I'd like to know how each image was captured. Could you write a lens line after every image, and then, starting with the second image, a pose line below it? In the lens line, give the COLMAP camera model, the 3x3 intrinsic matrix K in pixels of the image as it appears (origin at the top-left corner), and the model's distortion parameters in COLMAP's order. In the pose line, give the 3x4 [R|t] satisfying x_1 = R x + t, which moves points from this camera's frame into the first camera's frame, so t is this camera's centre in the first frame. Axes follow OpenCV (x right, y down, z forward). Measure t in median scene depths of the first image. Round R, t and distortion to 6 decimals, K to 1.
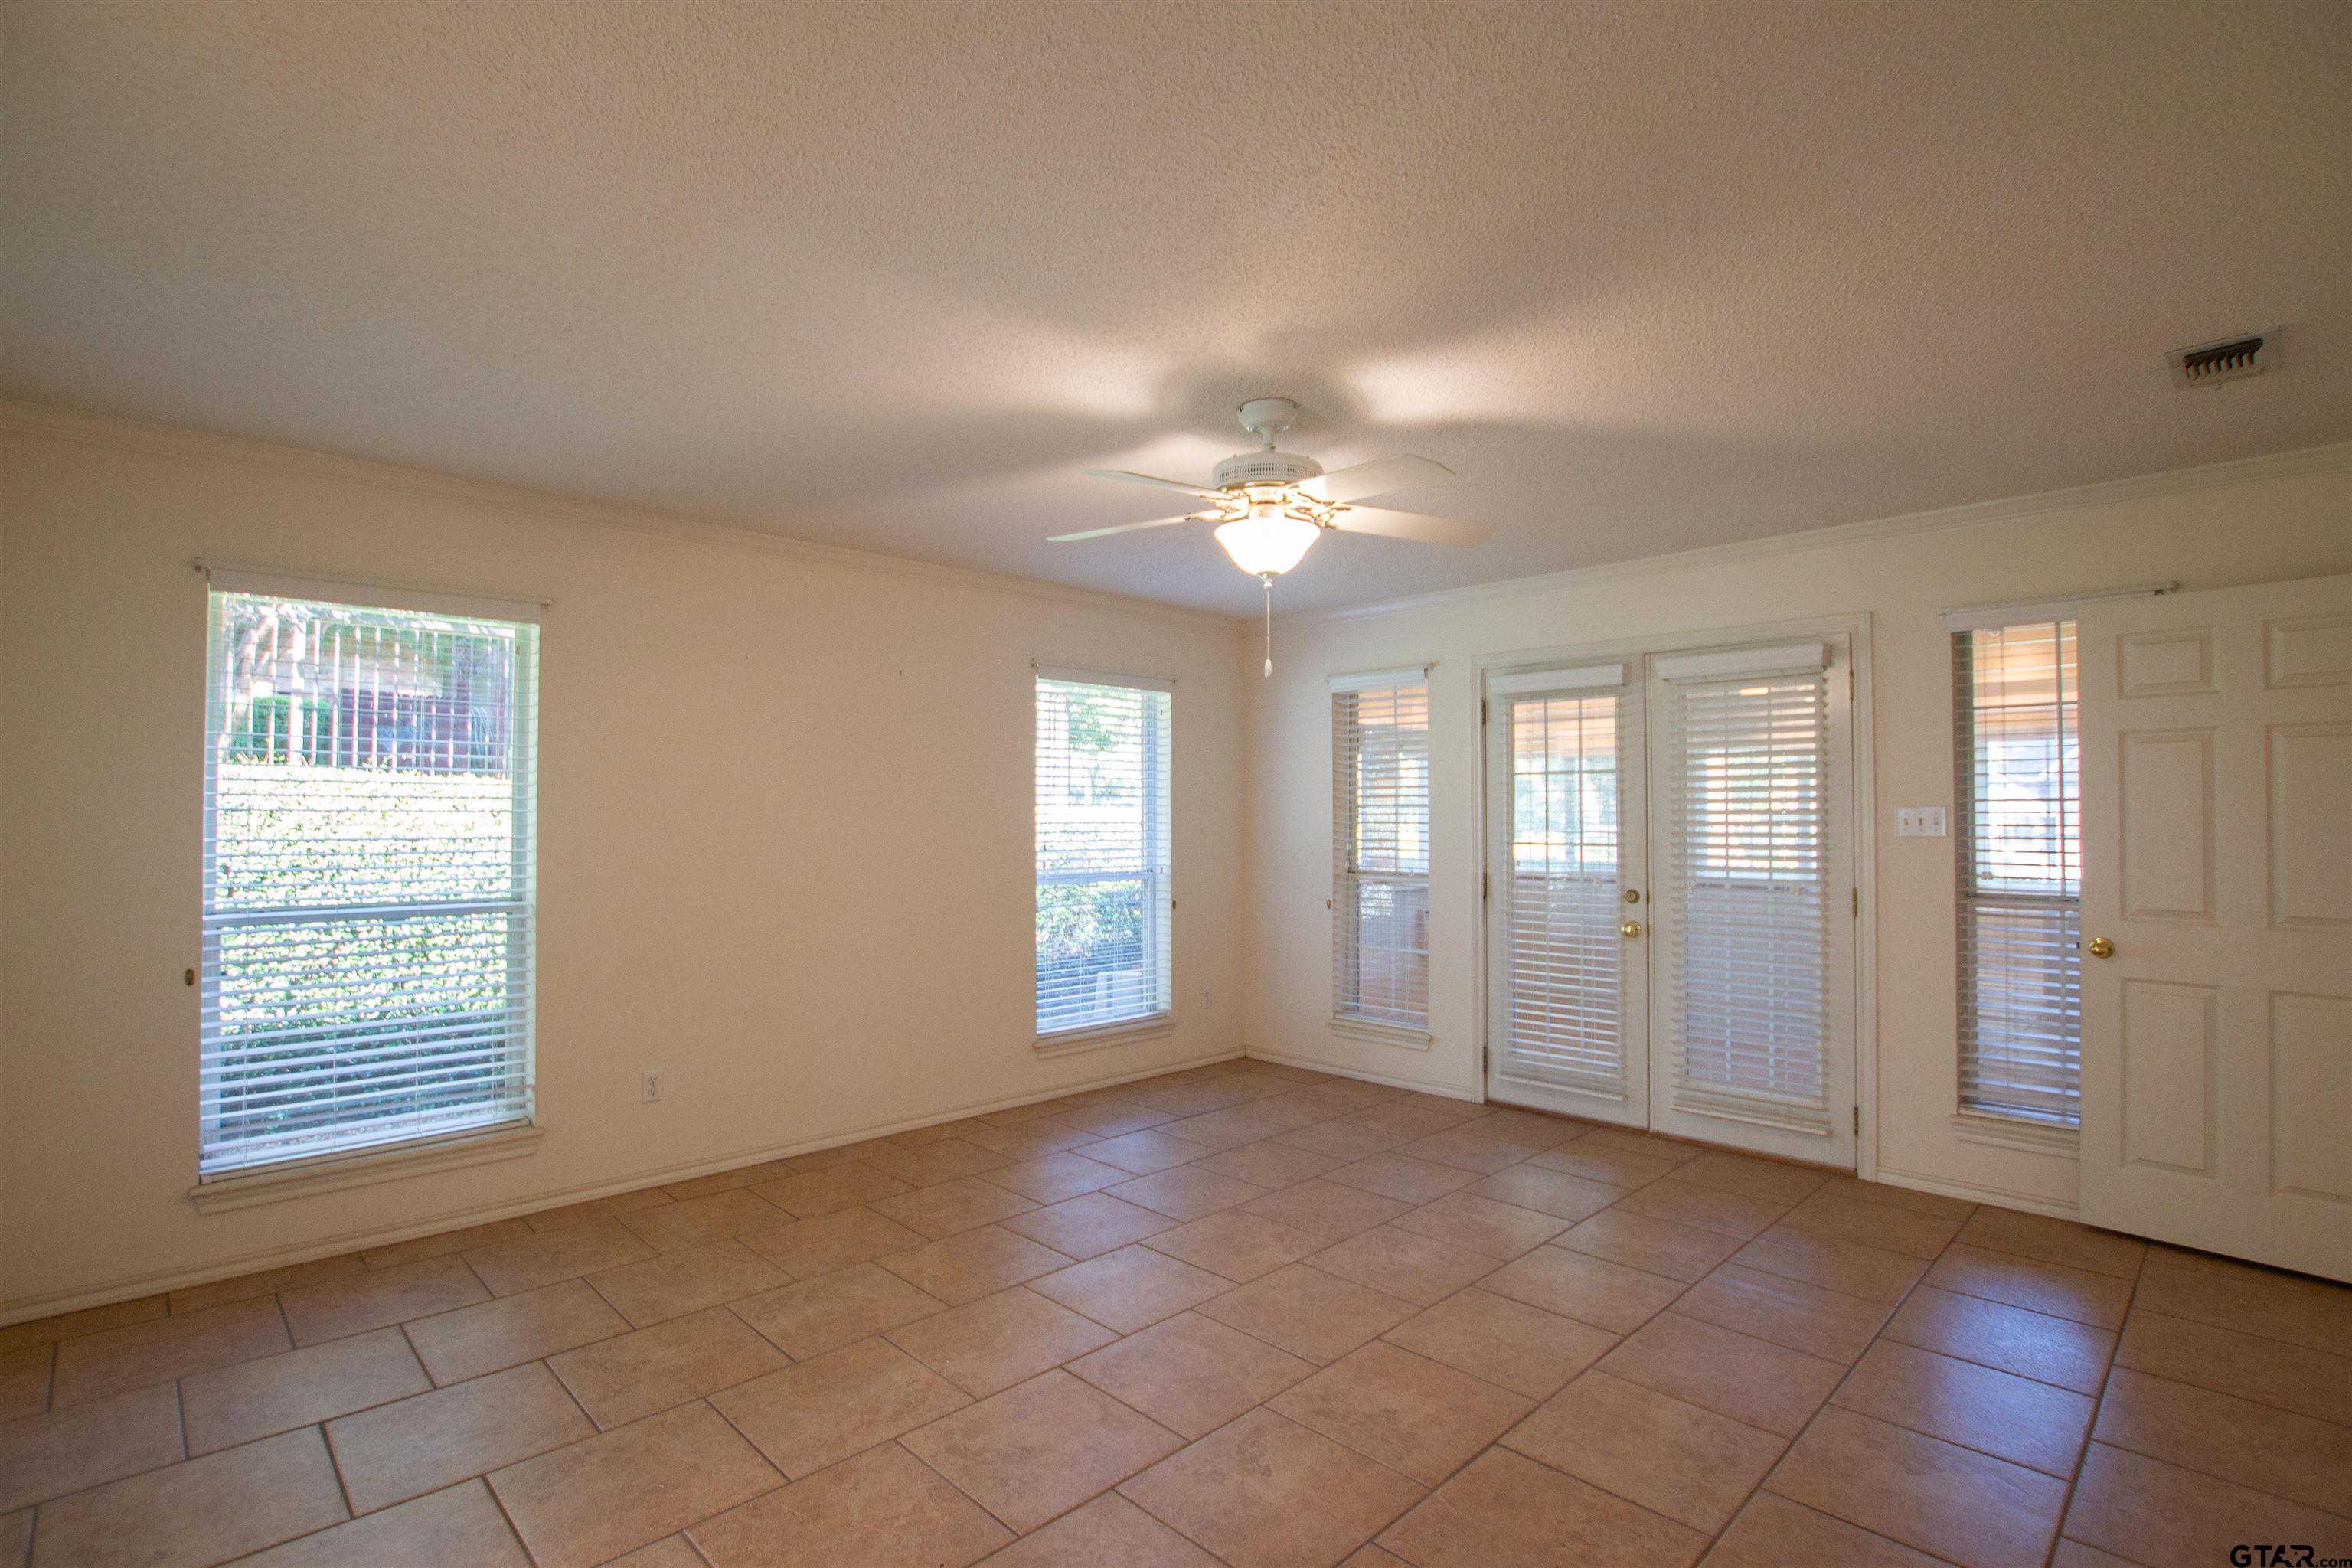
lens RADIAL K [[1118.2, 0, 1148.4], [0, 1118.2, 784.8], [0, 0, 1]] dist [-0.037954, 0.008893]
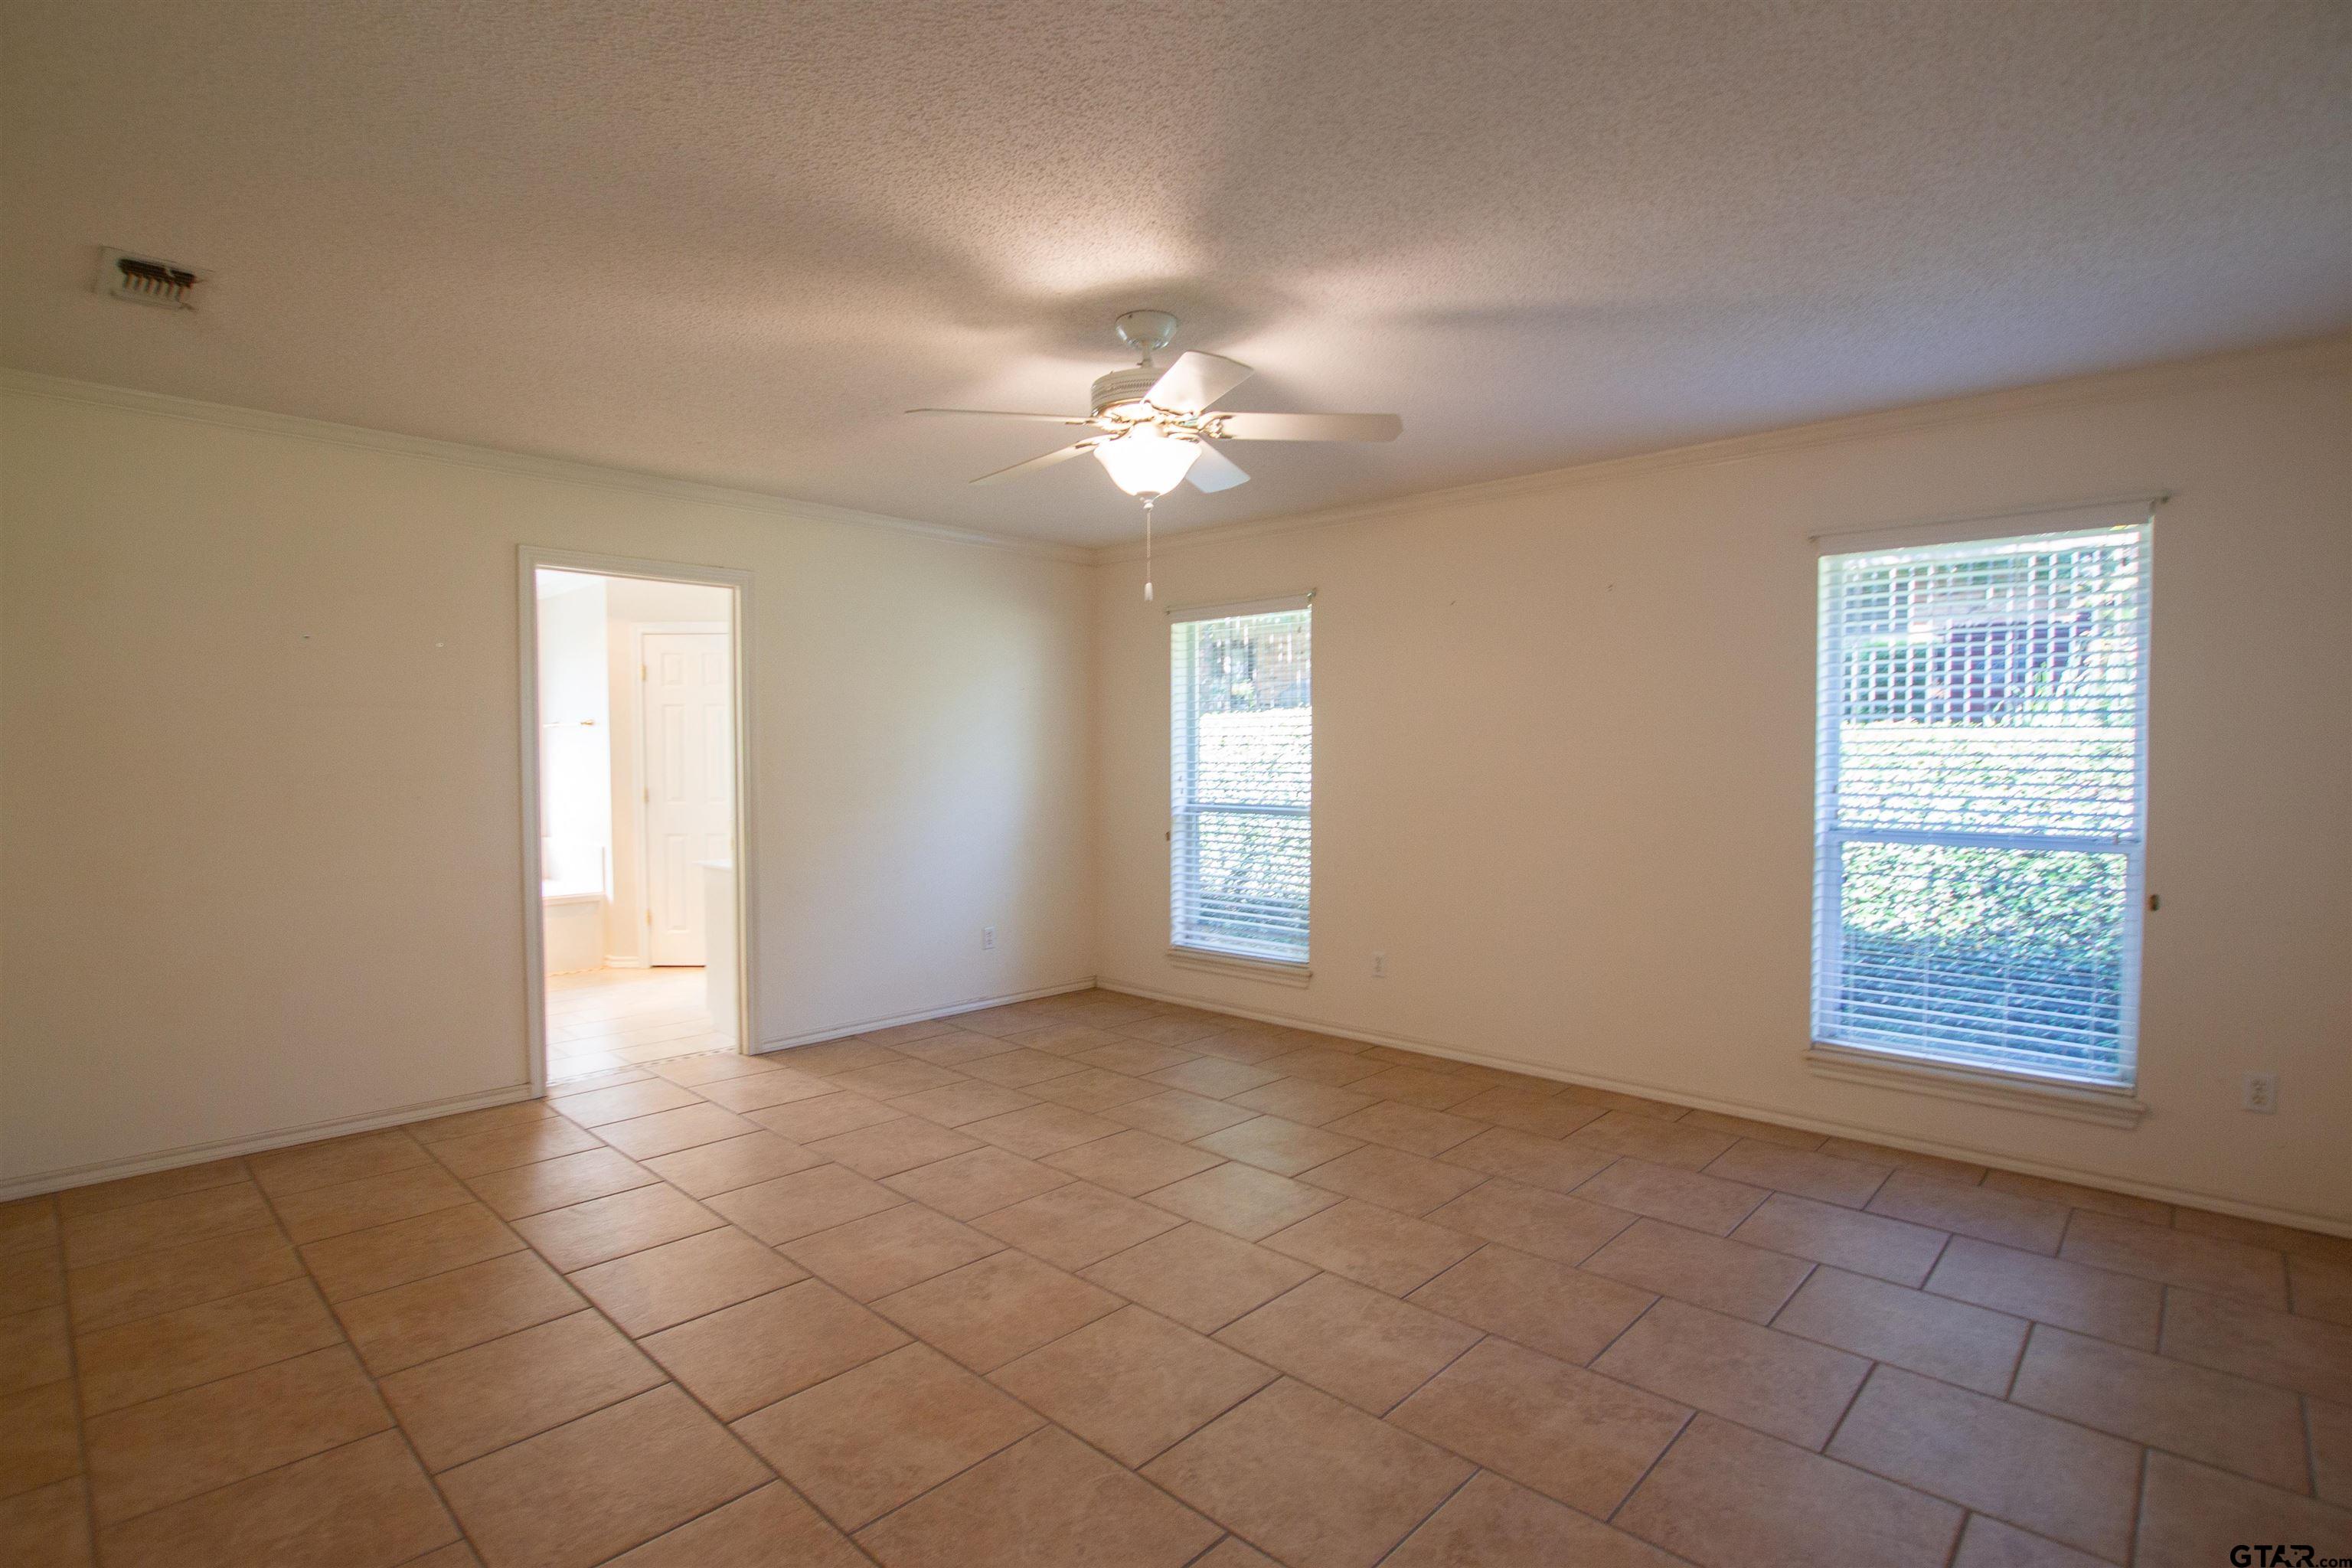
lens RADIAL K [[1118.2, 0, 1148.4], [0, 1118.2, 784.8], [0, 0, 1]] dist [-0.037954, 0.008893]
pose [[0.042152, 0.026715, -0.998754, 0.845294], [0.026530, 0.999260, 0.027849, 0.029229], [0.998759, -0.027671, 0.041412, 0.740022]]
